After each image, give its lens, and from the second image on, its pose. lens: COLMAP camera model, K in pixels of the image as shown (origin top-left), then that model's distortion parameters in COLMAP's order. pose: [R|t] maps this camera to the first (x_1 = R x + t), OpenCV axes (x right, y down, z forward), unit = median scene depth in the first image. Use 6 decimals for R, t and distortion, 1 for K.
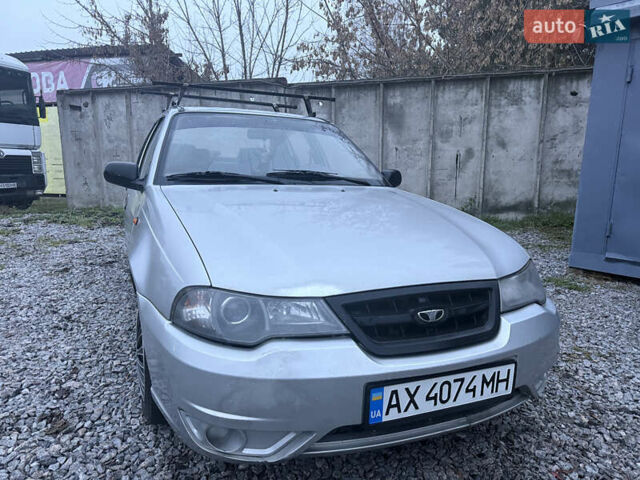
lens RADIAL K [[472.3, 0, 320.0], [0, 472.3, 240.0], [0, 0, 1]] dist [-0.000749, -0.007284]
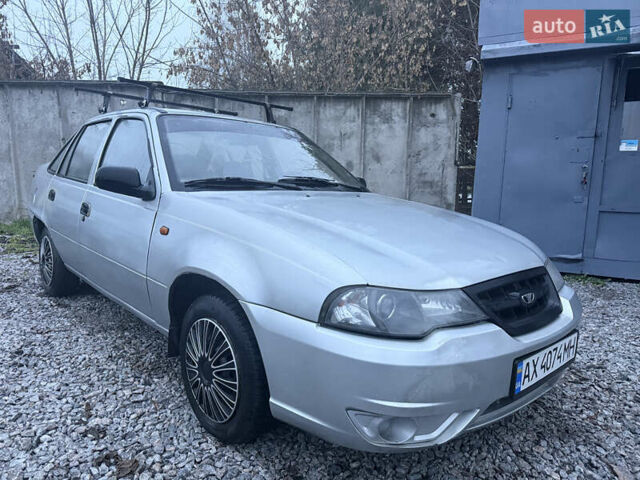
lens RADIAL K [[464.8, 0, 320.4], [0, 464.8, 249.0], [0, 0, 1]] dist [0.069436, -0.090234]
pose [[0.939731, -0.044518, 0.339004, -0.227176], [0.046576, 0.998913, 0.002067, 0.004234], [-0.338728, 0.013847, 0.940782, 0.026311]]
